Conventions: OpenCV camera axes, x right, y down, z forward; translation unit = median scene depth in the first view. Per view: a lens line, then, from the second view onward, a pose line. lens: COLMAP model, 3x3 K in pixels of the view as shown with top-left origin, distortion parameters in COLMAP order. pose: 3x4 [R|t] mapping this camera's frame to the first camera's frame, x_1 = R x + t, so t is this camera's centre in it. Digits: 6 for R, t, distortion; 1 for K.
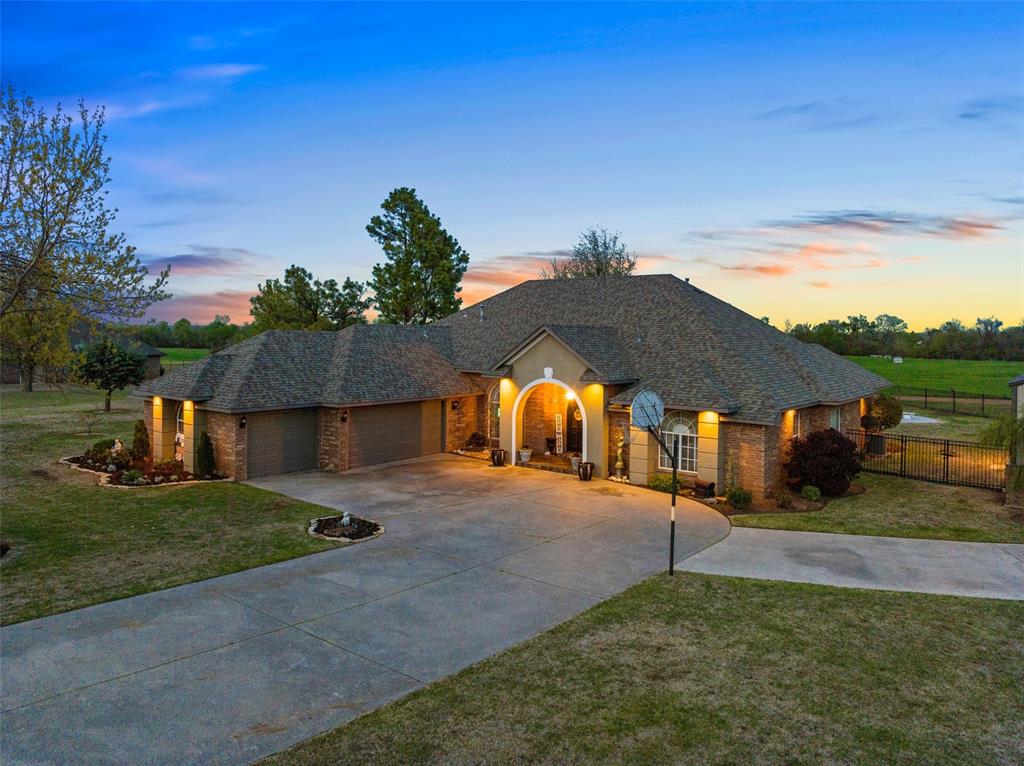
lens RADIAL K [[736.6, 0, 505.1], [0, 736.6, 341.8], [0, 0, 1]] dist [-0.032937, -0.004428]
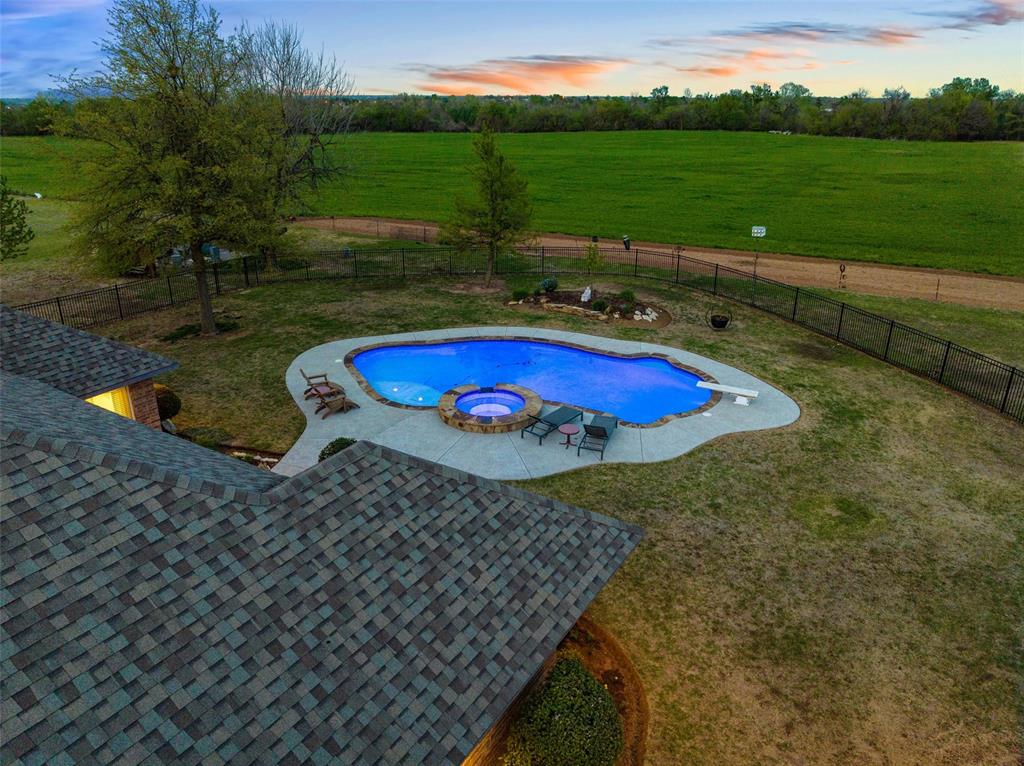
lens RADIAL K [[736.6, 0, 505.1], [0, 736.6, 341.8], [0, 0, 1]] dist [-0.032937, -0.004428]
pose [[0.992672, -0.048179, 0.110816, 0.656358], [0.012133, 0.952182, 0.305292, -0.174719], [-0.120225, -0.301710, 0.945789, 1.080448]]
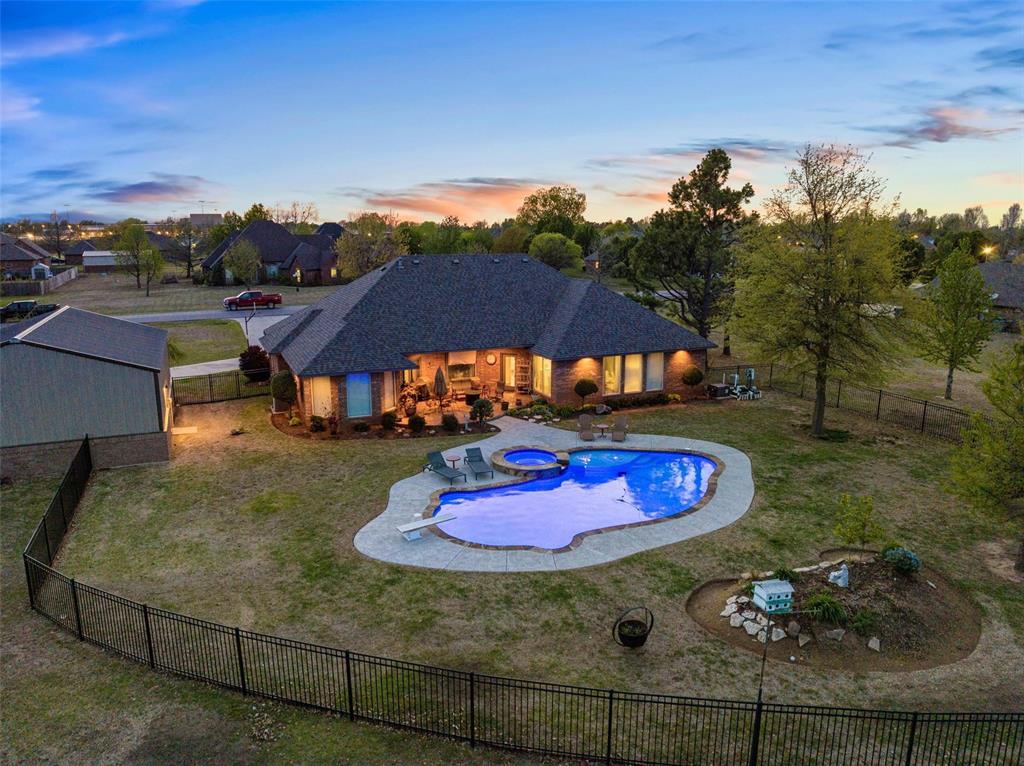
lens RADIAL K [[716.4, 0, 512.0], [0, 716.4, 383.0], [0, 0, 1]] dist [-0.029350, -0.004233]
pose [[-0.457449, 0.175198, -0.871806, 1.786686], [-0.018298, 0.978337, 0.206208, -0.186817], [0.889048, 0.110282, -0.444333, 2.443516]]
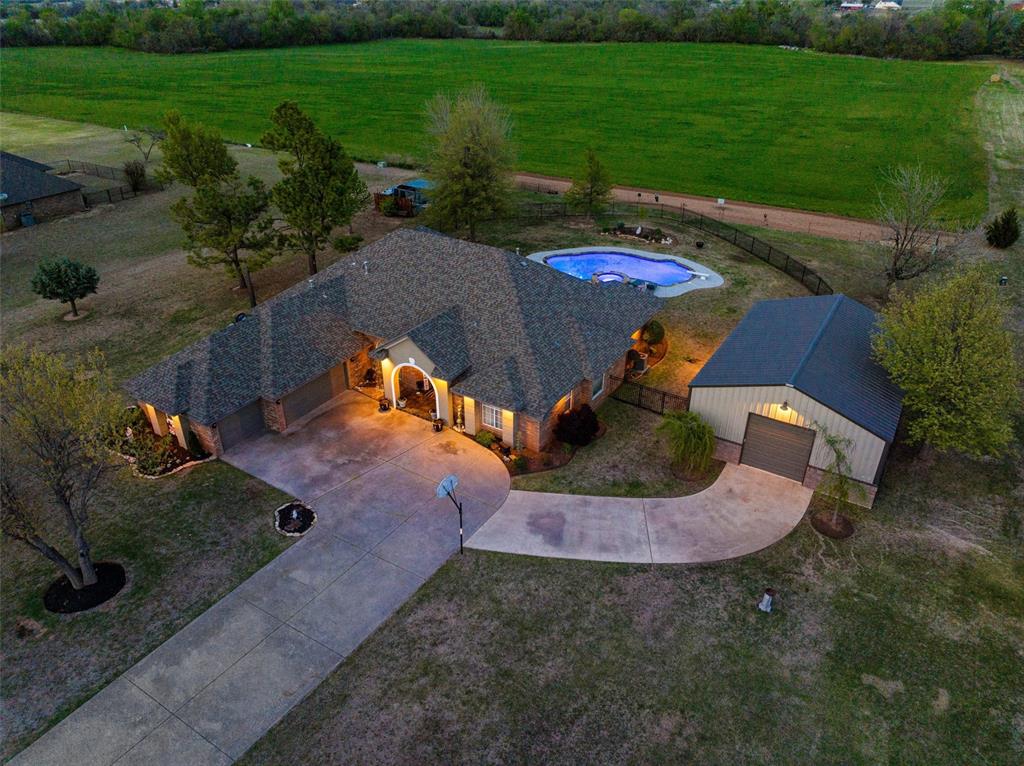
lens RADIAL K [[716.4, 0, 512.0], [0, 716.4, 383.0], [0, 0, 1]] dist [-0.029350, -0.004233]
pose [[0.993221, -0.066800, 0.095135, 0.136282], [0.012162, 0.873625, 0.486447, -0.711237], [-0.115606, -0.481992, 0.868515, -0.353006]]
